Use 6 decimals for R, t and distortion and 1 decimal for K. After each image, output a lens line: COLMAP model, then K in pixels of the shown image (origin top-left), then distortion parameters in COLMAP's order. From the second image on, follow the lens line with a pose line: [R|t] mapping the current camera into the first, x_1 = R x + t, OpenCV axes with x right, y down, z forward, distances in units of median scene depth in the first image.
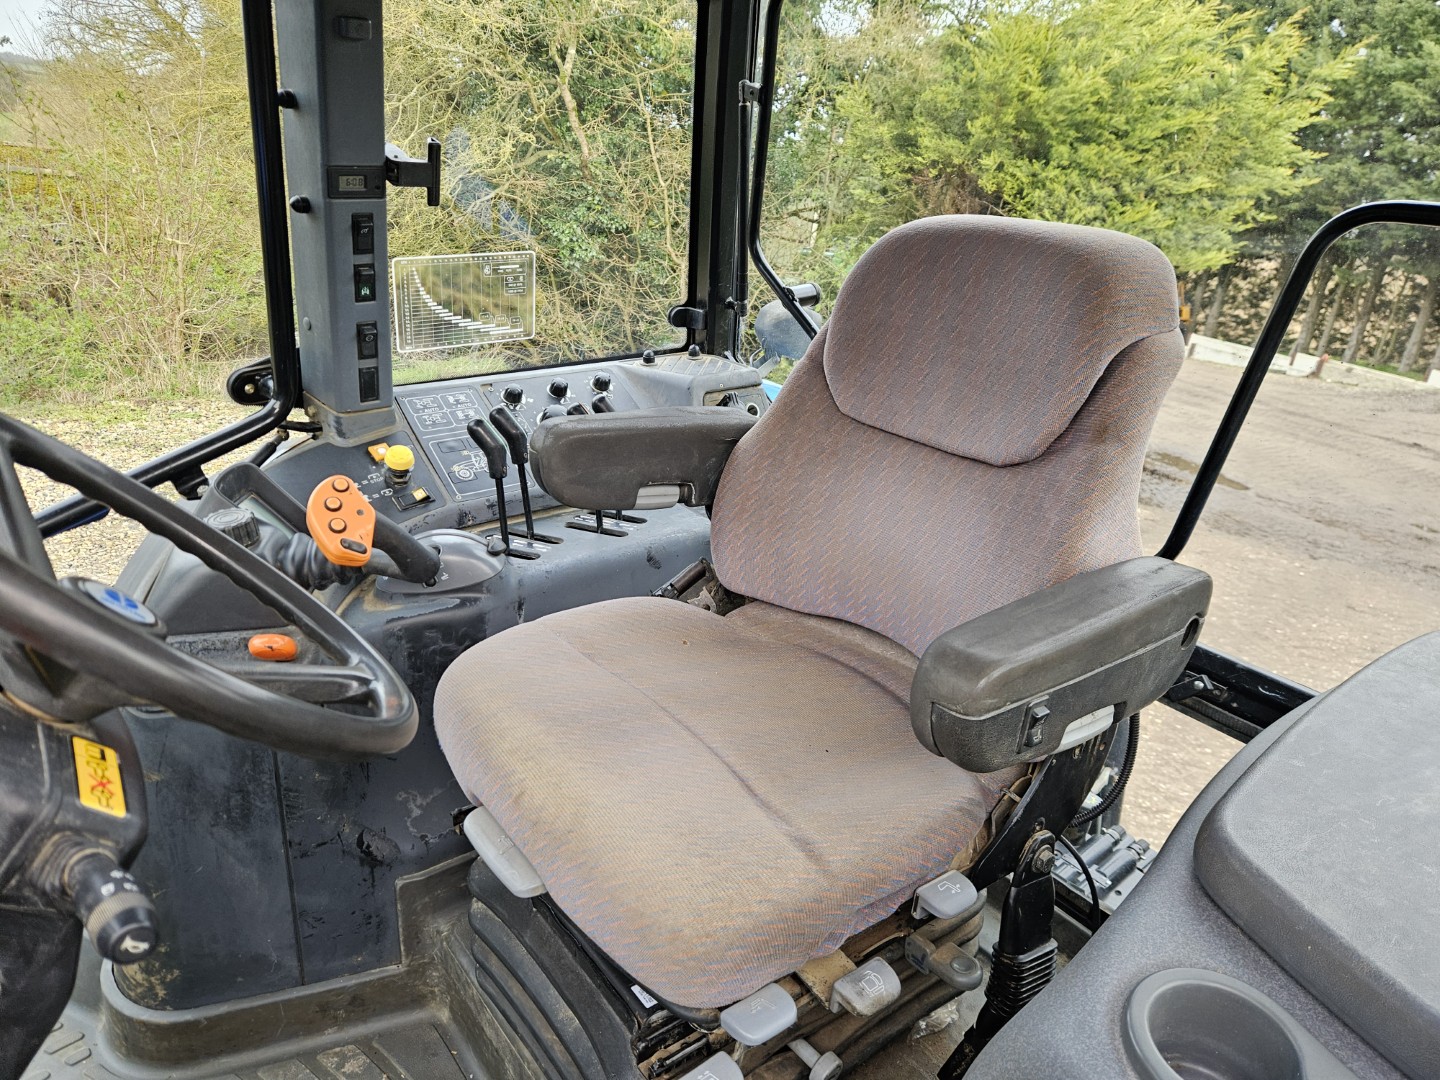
lens RADIAL K [[971.8, 0, 713.3], [0, 971.8, 534.1], [0, 0, 1]] dist [0.083452, -0.082110]
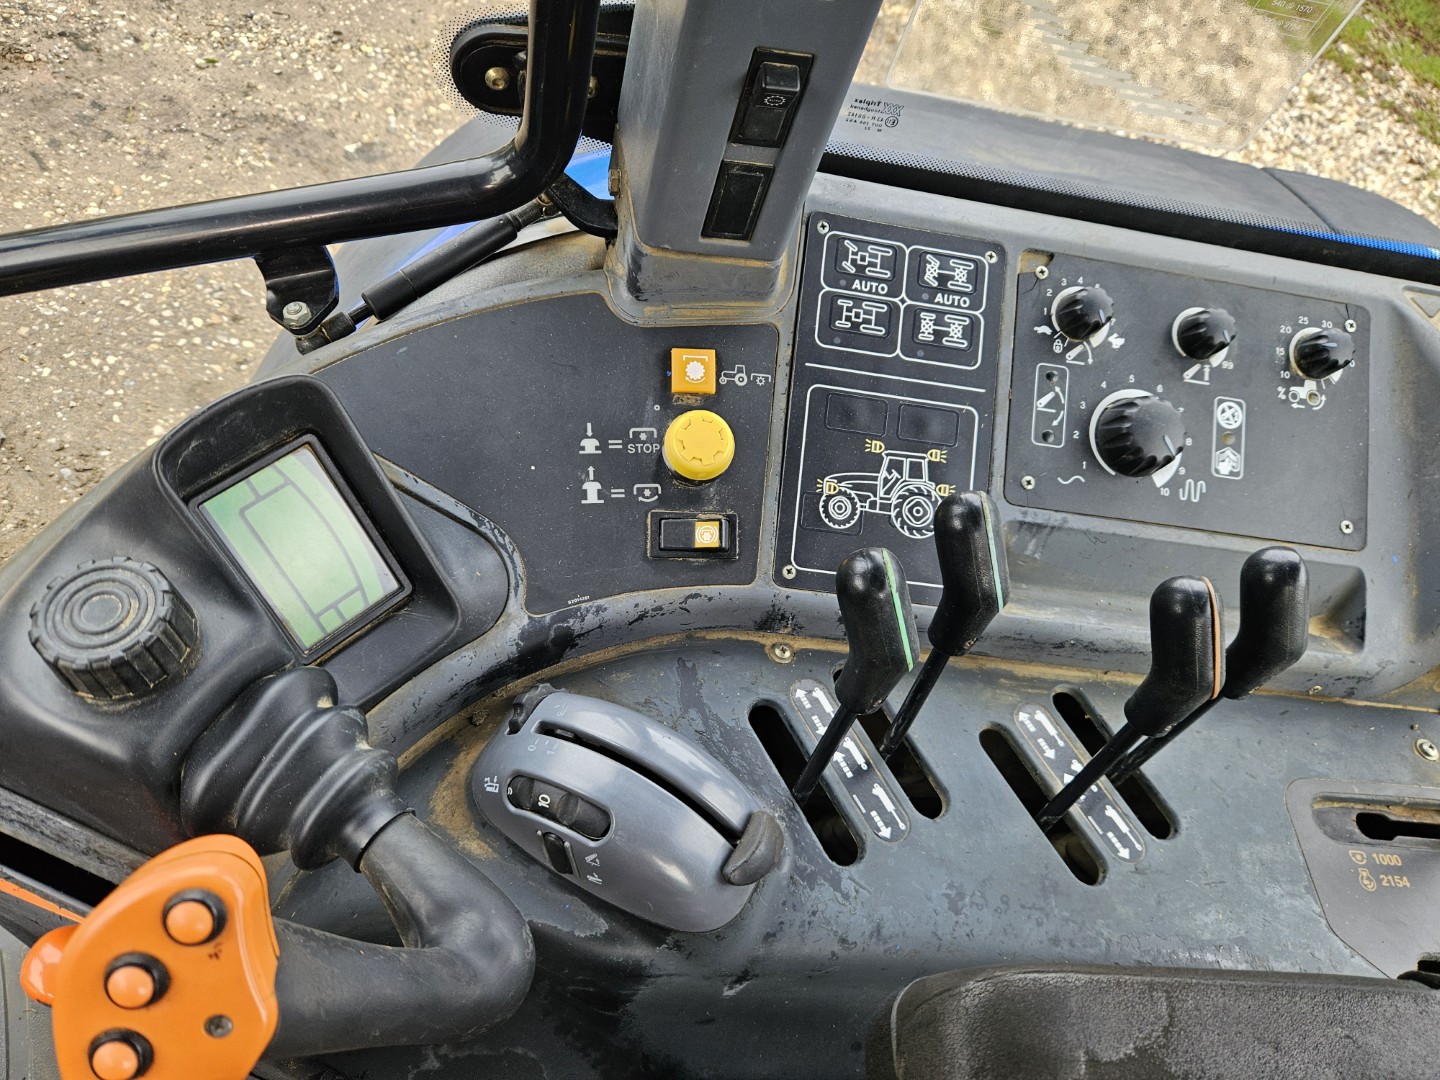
lens RADIAL K [[971.8, 0, 713.3], [0, 971.8, 534.1], [0, 0, 1]] dist [0.083452, -0.082110]
pose [[0.777983, 0.576121, -0.250653, -0.176529], [-0.386796, 0.753572, 0.531524, -0.235176], [0.495107, -0.316565, 0.809108, 0.604730]]
